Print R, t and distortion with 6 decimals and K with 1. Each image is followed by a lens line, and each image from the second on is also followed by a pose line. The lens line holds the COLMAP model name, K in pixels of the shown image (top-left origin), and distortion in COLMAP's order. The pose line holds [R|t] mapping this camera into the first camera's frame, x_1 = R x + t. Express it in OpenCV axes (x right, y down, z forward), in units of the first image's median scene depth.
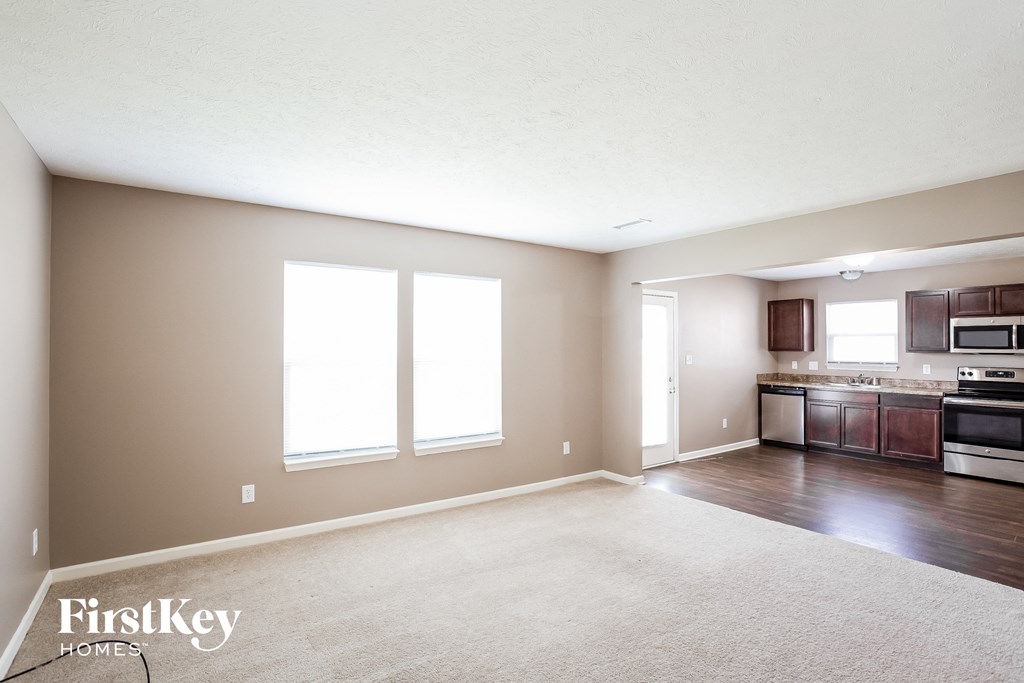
lens RADIAL K [[506.1, 0, 513.4], [0, 506.1, 342.1], [0, 0, 1]] dist [-0.034512, 0.002128]
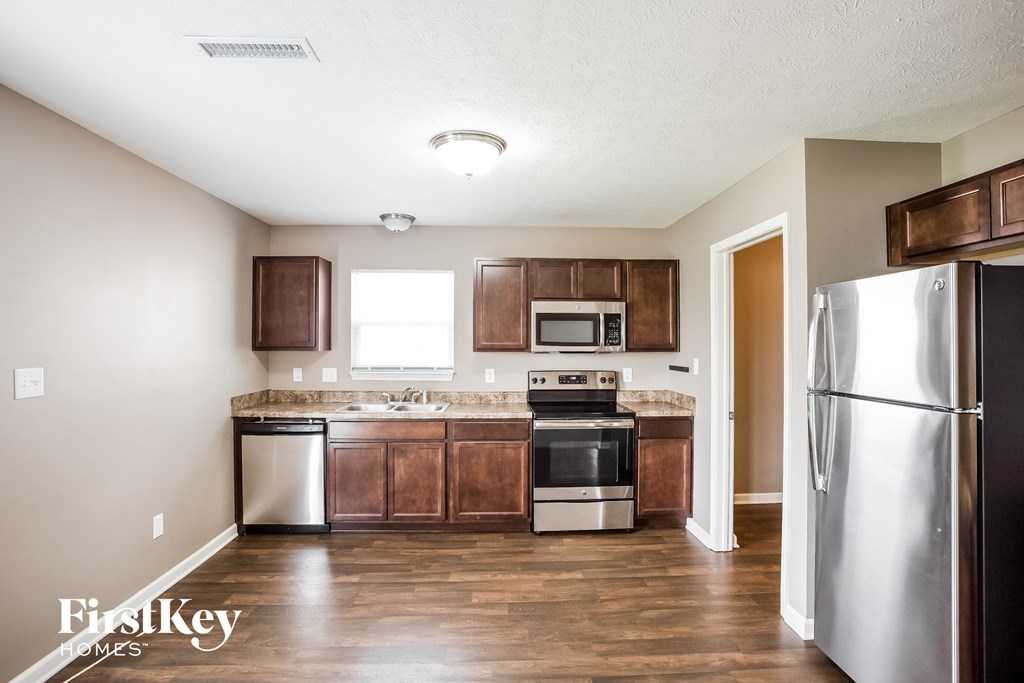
lens RADIAL K [[506.1, 0, 507.9], [0, 506.1, 343.1], [0, 0, 1]] dist [-0.034512, 0.002128]
pose [[0.550345, 0.001940, 0.834935, 0.265800], [-0.007075, 0.999972, 0.002340, 0.007838], [-0.834907, -0.007195, 0.550344, 0.599091]]
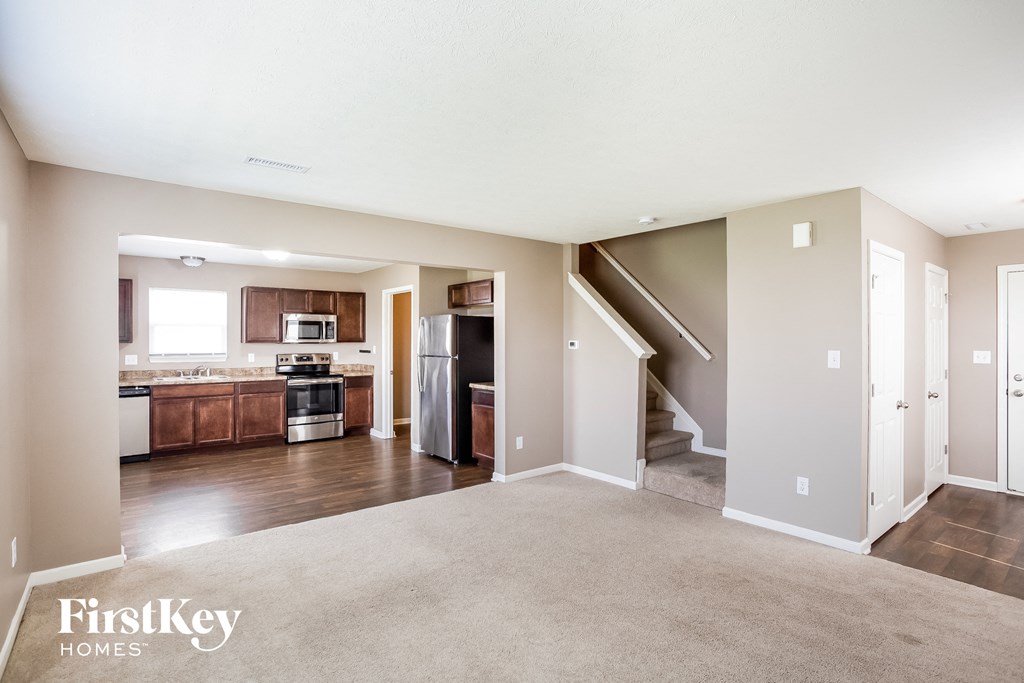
lens RADIAL K [[506.1, 0, 513.3], [0, 506.1, 336.5], [0, 0, 1]] dist [-0.034512, 0.002128]
pose [[-0.064036, 0.002604, 0.997944, -0.328531], [-0.007160, 0.999970, -0.003069, 0.006575], [-0.997922, -0.007342, -0.064016, 0.490310]]
